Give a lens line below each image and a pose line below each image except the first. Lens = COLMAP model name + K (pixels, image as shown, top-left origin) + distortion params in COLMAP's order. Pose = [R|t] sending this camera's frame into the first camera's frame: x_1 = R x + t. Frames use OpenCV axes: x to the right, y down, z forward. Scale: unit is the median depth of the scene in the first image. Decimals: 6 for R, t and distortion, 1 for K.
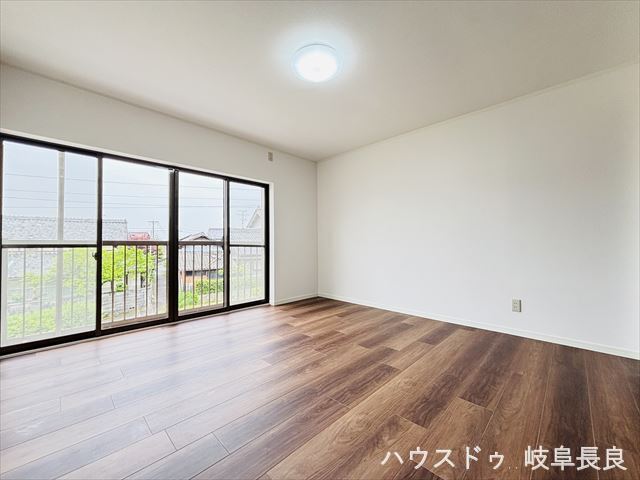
lens RADIAL K [[257.8, 0, 320.0], [0, 257.8, 240.0], [0, 0, 1]] dist [-0.000953, 0.000378]
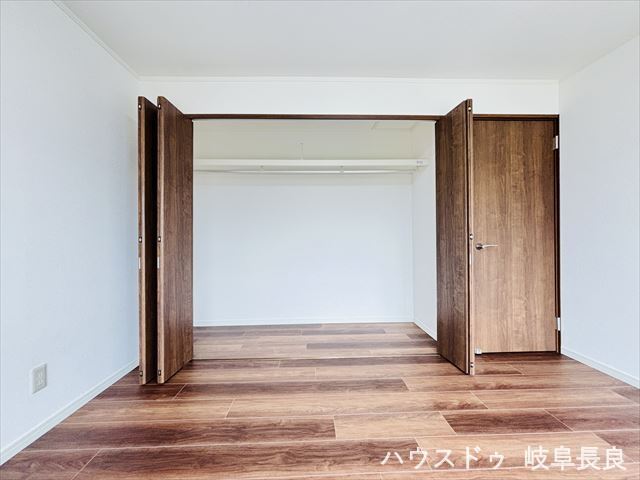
lens RADIAL K [[247.1, 0, 319.3], [0, 247.1, 244.7], [0, 0, 1]] dist [-0.001294, -0.000121]
pose [[-0.723405, 0.010821, 0.690339, 0.008120], [-0.000514, 0.999868, -0.016212, -0.010954], [-0.690424, -0.012083, -0.723304, 1.412847]]
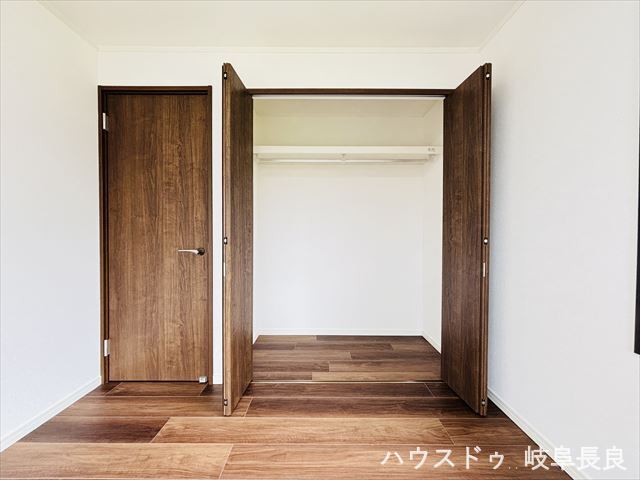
lens RADIAL K [[257.8, 0, 320.0], [0, 257.8, 240.0], [0, 0, 1]] dist [-0.000953, 0.000378]
pose [[-0.705409, -0.003931, 0.708790, -0.036678], [-0.007289, 0.999972, -0.001709, -0.014660], [-0.708763, -0.006371, -0.705418, 1.357467]]
